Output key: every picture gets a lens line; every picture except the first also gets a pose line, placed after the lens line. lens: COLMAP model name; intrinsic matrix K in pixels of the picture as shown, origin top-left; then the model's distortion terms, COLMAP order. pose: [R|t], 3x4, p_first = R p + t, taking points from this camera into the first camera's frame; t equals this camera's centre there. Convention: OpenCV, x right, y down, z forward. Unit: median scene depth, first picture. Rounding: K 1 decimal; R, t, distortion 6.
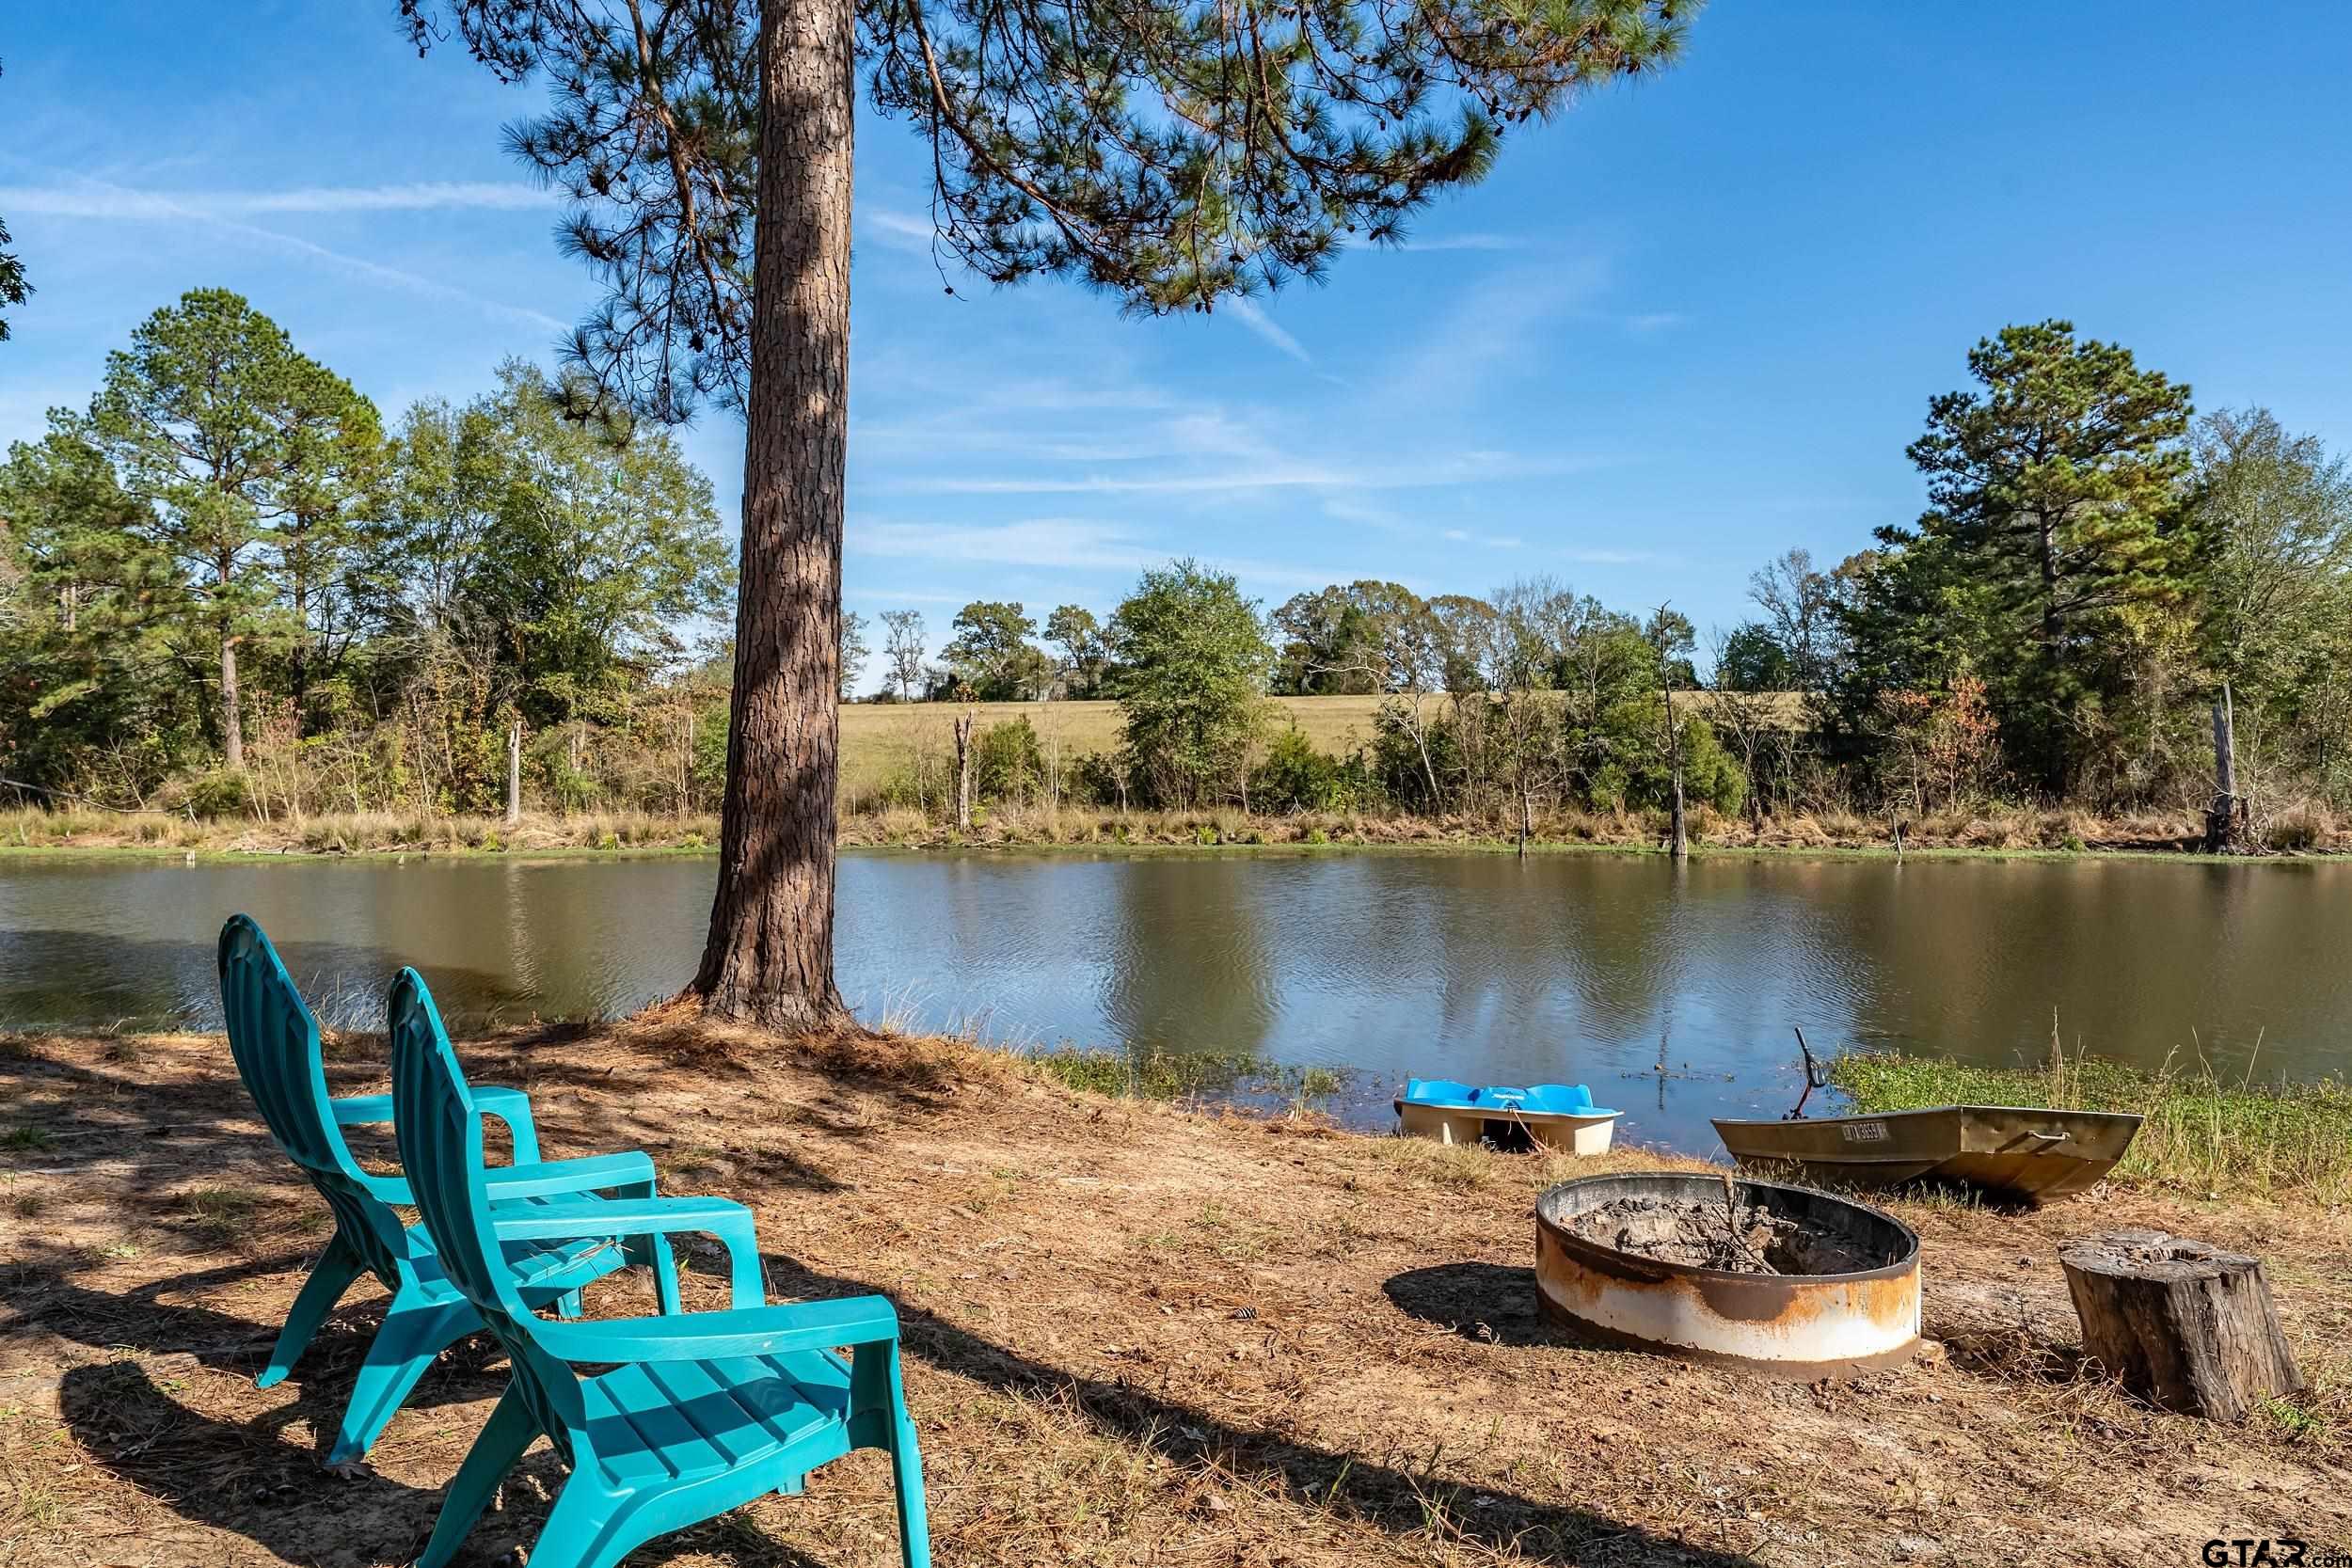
lens RADIAL K [[1426.2, 0, 1178.6], [0, 1426.2, 791.8], [0, 0, 1]] dist [-0.001039, 0.000650]
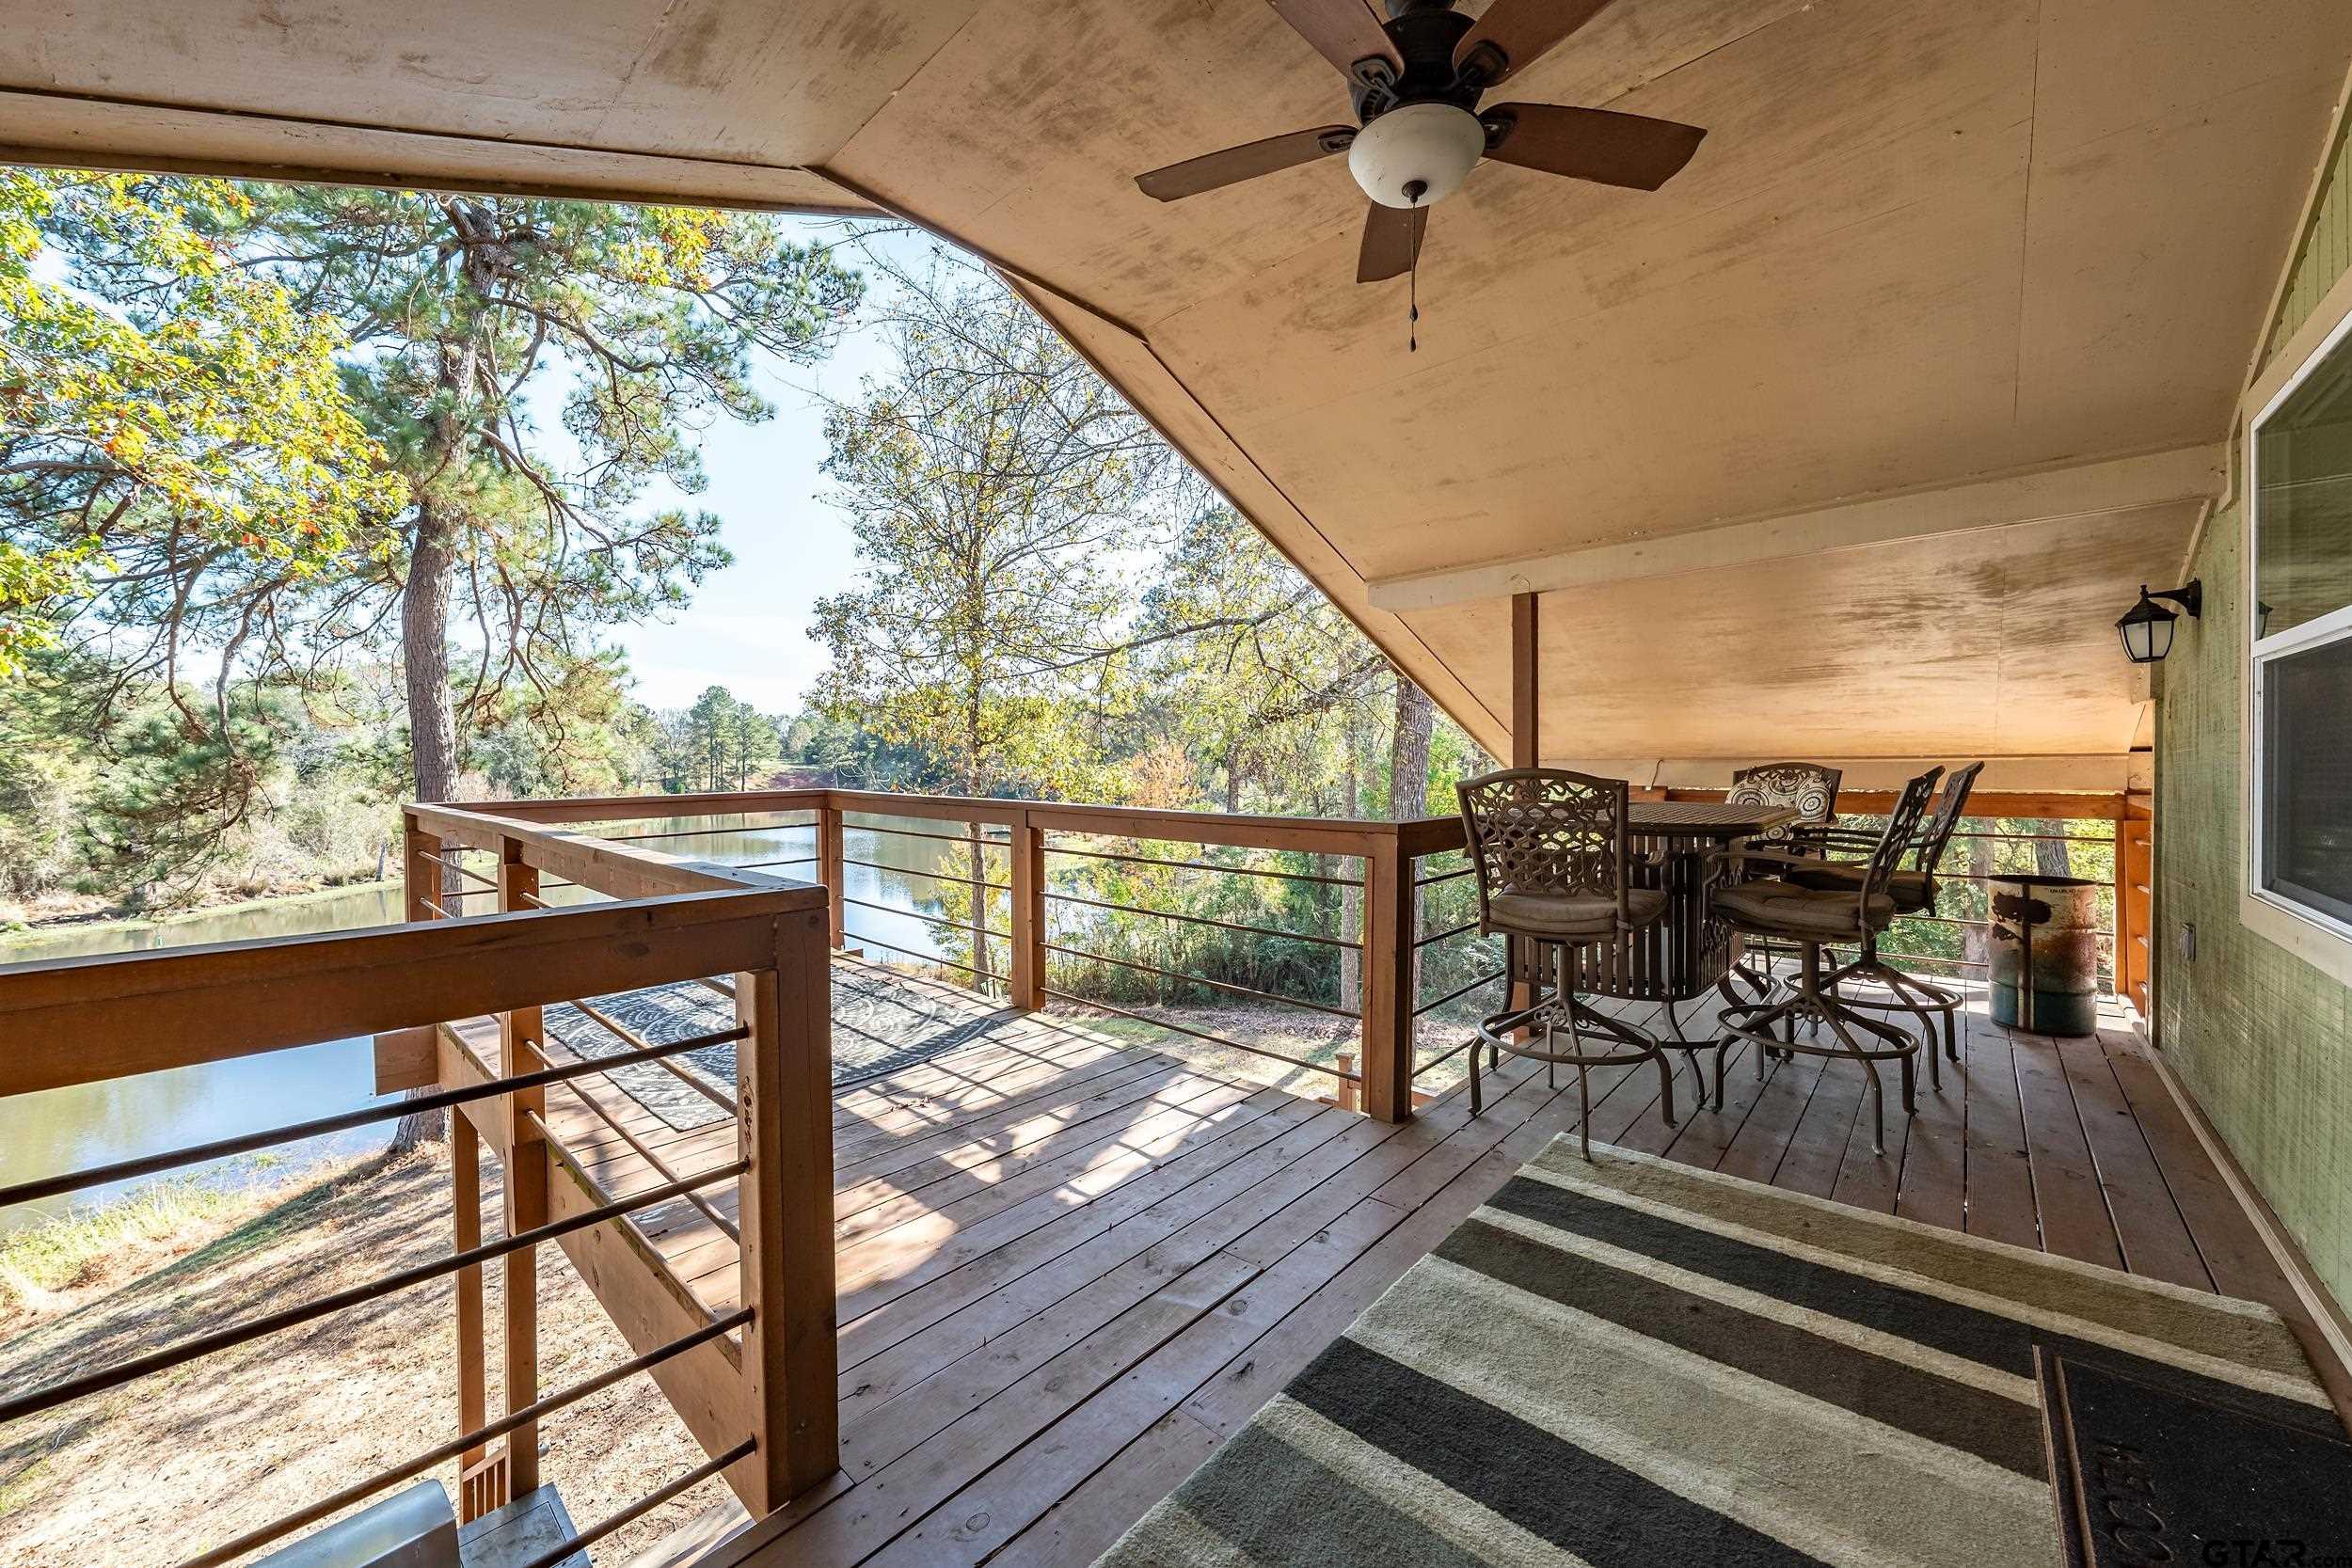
lens RADIAL K [[870.3, 0, 1174.4], [0, 870.3, 780.0], [0, 0, 1]] dist [-0.002444, -0.000074]
pose [[-0.125911, -0.011325, 0.991977, -0.334130], [0.027175, 0.999520, 0.014861, -0.082118], [-0.991669, 0.028828, -0.125543, -0.029589]]
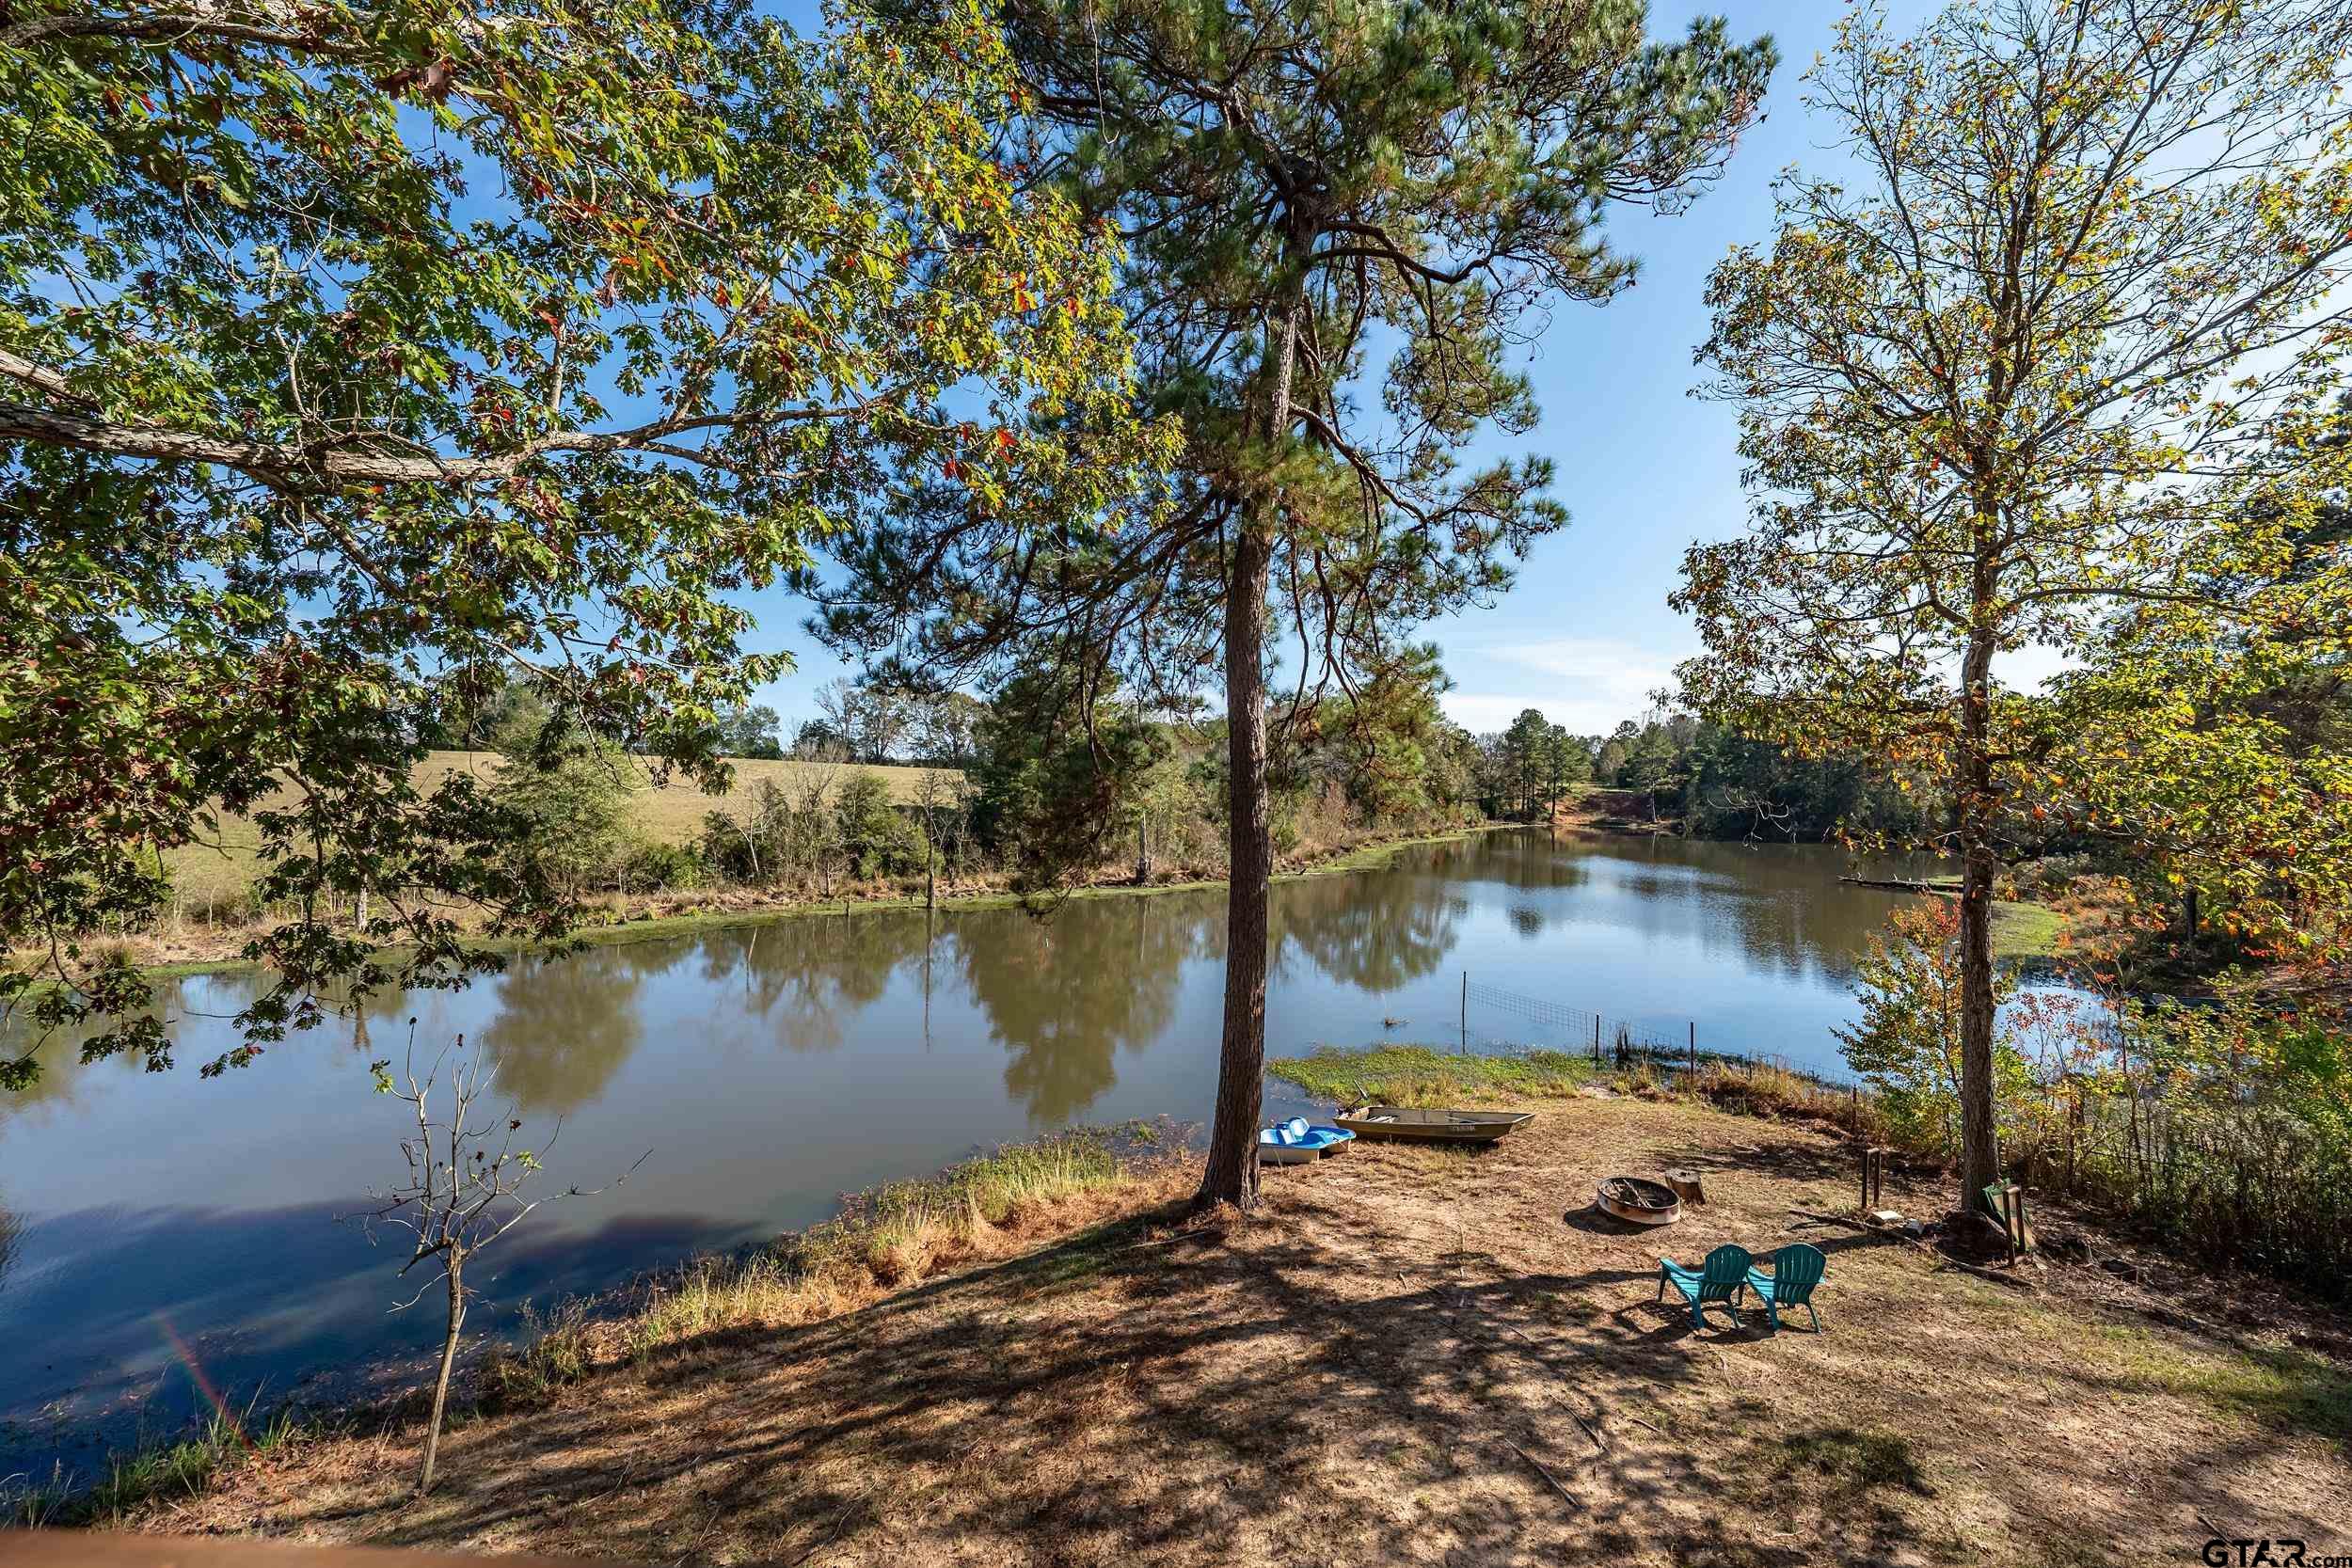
lens RADIAL K [[870.3, 0, 1176.5], [0, 870.3, 780.3], [0, 0, 1]] dist [-0.002444, -0.000074]
pose [[0.675451, 0.017331, 0.737201, -0.234501], [-0.000921, 0.999743, -0.022659, -0.084305], [-0.737404, 0.014626, 0.675293, 0.011650]]
